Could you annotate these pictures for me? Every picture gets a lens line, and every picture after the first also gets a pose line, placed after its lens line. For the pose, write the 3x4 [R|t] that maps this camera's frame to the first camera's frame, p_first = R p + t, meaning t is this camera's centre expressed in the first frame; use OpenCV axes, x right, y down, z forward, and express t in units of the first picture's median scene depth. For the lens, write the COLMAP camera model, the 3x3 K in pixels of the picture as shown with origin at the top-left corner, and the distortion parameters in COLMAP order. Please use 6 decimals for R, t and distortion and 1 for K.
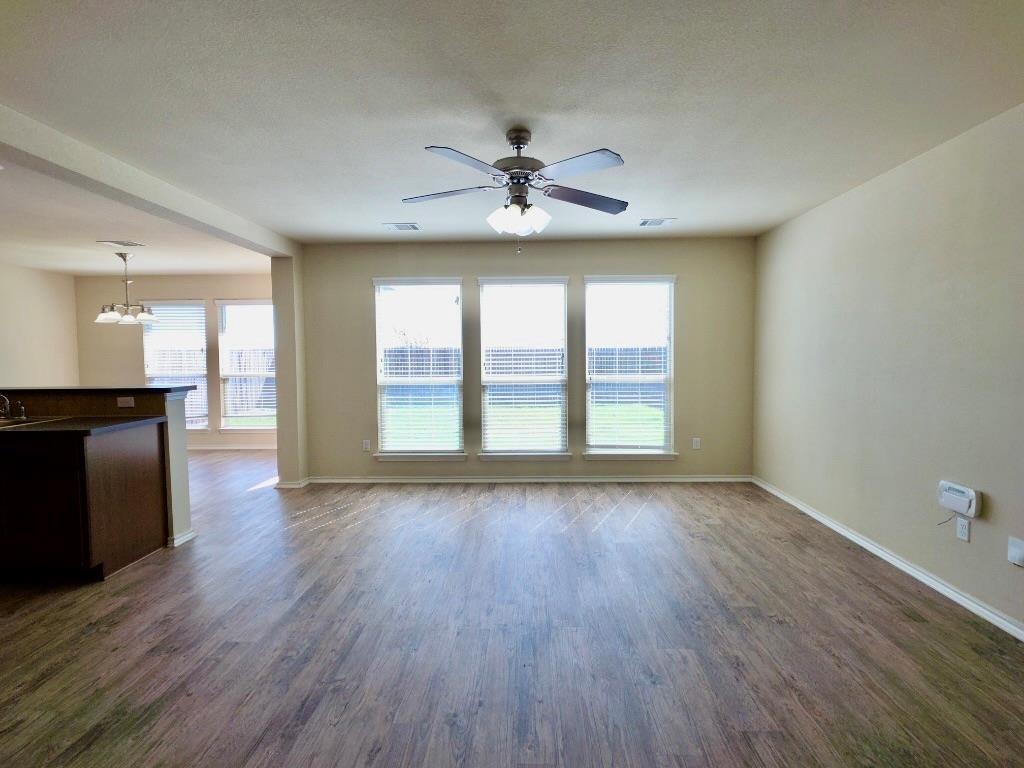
lens RADIAL K [[491.6, 0, 519.0], [0, 491.6, 375.9], [0, 0, 1]] dist [0.014737, -0.007275]
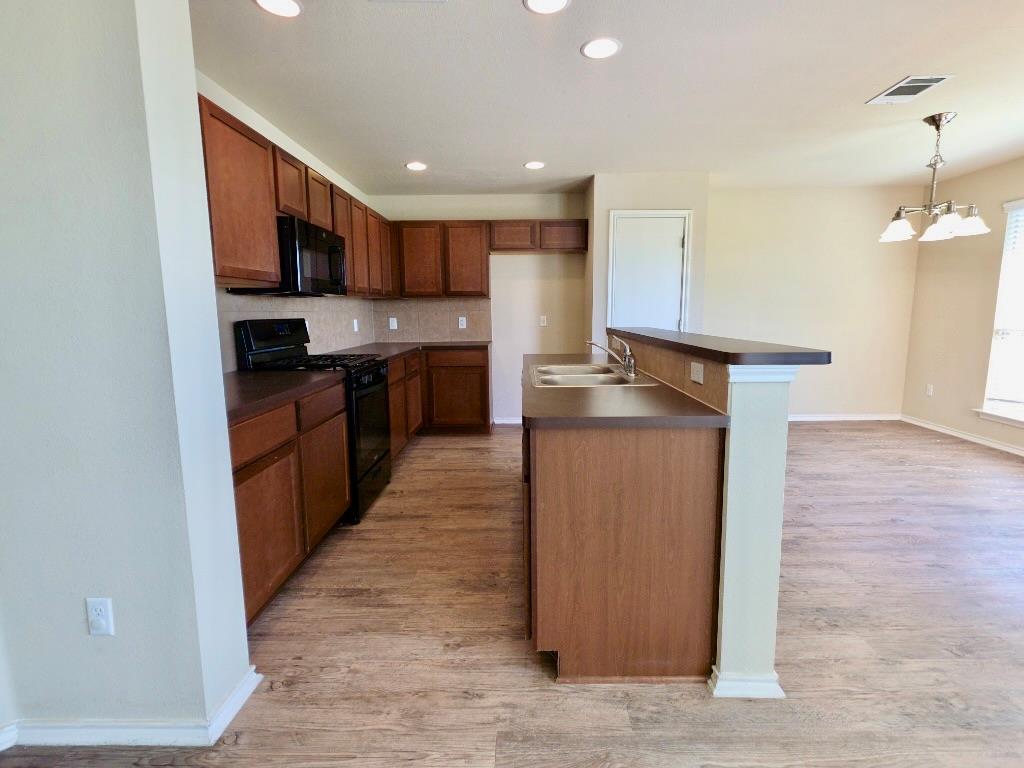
lens RADIAL K [[491.6, 0, 519.0], [0, 491.6, 375.9], [0, 0, 1]] dist [0.014737, -0.007275]
pose [[0.014006, 0.142527, -0.989692, -0.311468], [-0.037090, 0.989182, 0.141929, -0.010657], [0.999214, 0.034719, 0.019140, 0.881796]]
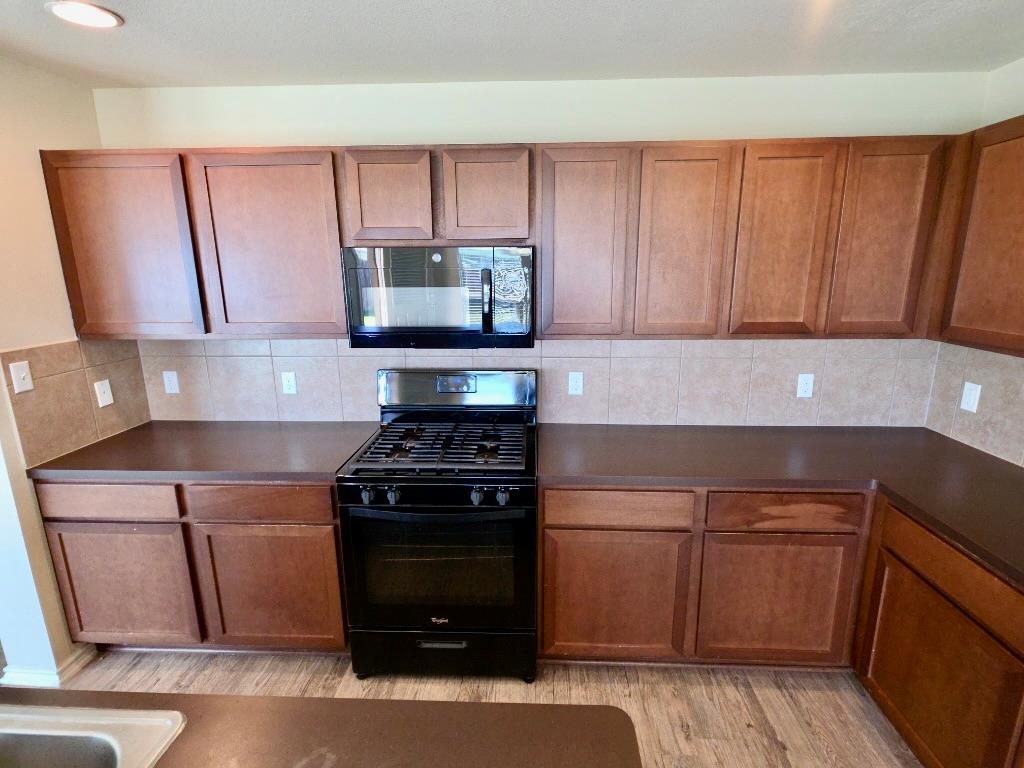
lens RADIAL K [[491.6, 0, 519.0], [0, 491.6, 375.9], [0, 0, 1]] dist [0.014737, -0.007275]
pose [[-0.999615, 0.012197, 0.024940, -1.438642], [0.018269, 0.965416, 0.260072, -0.148920], [-0.020905, 0.260428, -0.965267, 1.135617]]
